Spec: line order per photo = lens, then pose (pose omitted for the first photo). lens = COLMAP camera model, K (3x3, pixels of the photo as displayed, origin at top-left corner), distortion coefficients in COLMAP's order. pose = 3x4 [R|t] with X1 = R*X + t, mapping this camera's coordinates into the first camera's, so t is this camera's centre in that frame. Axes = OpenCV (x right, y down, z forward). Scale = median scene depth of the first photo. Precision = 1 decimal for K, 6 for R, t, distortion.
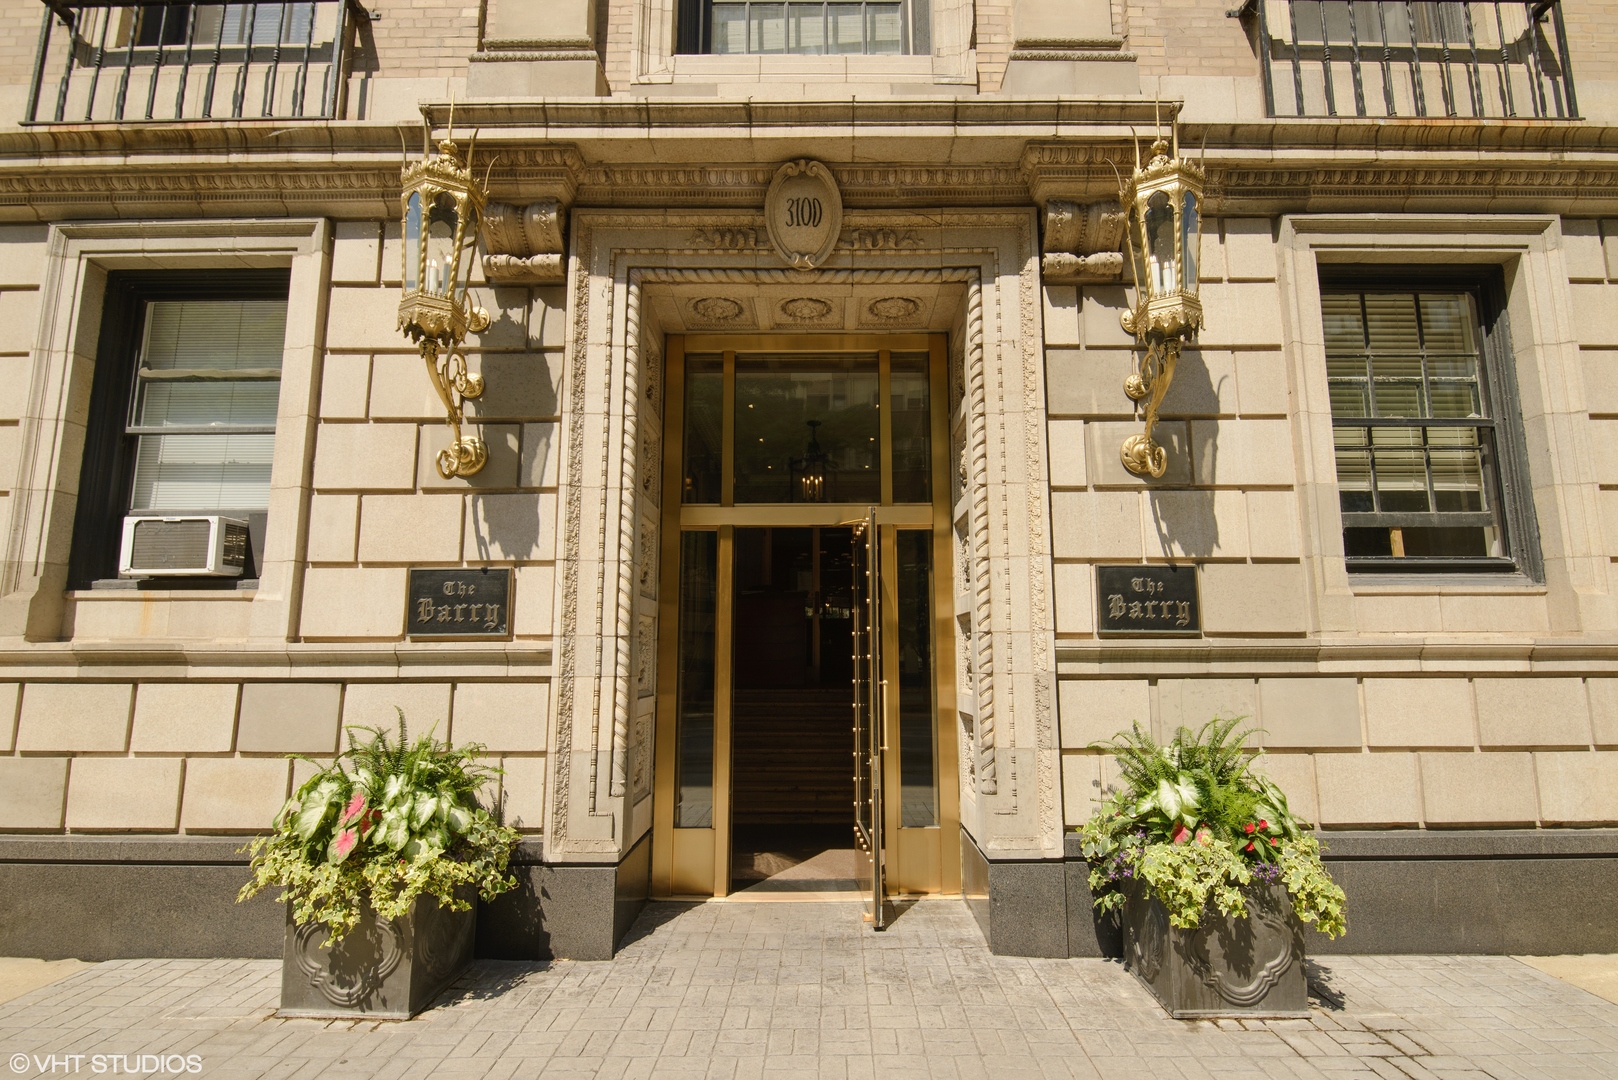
lens RADIAL K [[781.2, 0, 832.2], [0, 781.2, 548.9], [0, 0, 1]] dist [0.004451, -0.008235]
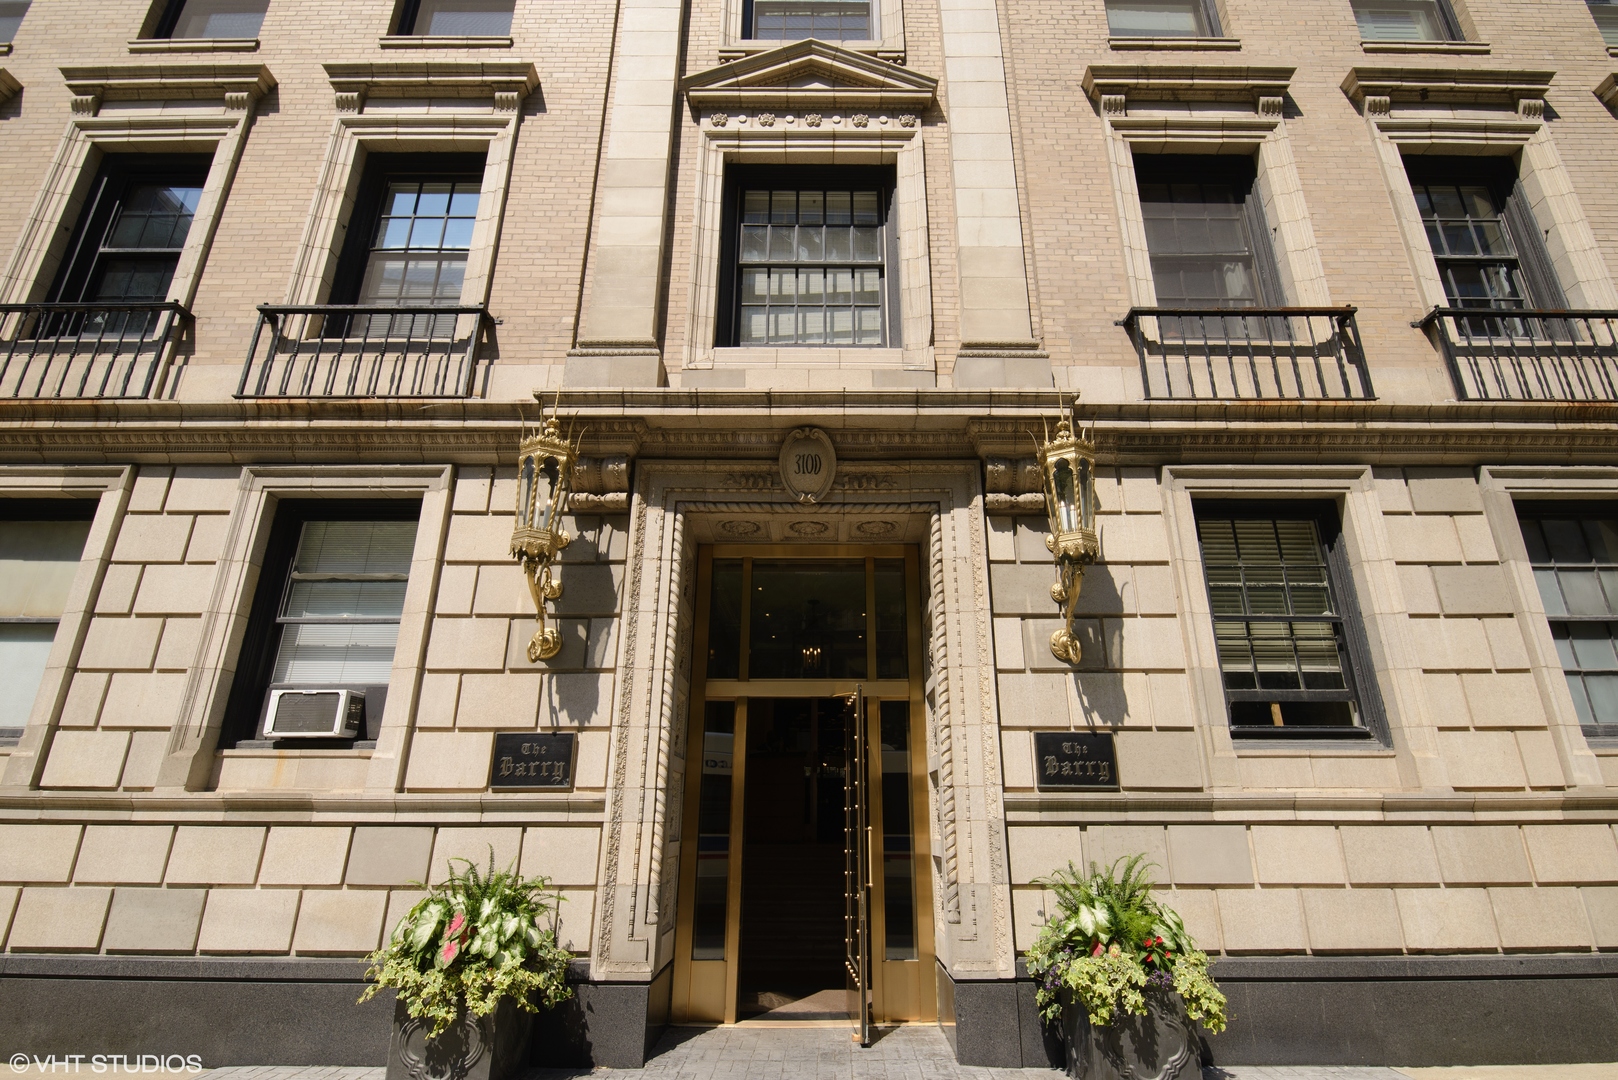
lens RADIAL K [[781.2, 0, 832.2], [0, 781.2, 548.9], [0, 0, 1]] dist [0.004451, -0.008235]
pose [[0.999988, 0.004362, 0.002113, 0.003707], [-0.003863, 0.980621, -0.195876, -0.020875], [-0.002927, 0.195866, 0.980626, -0.305007]]
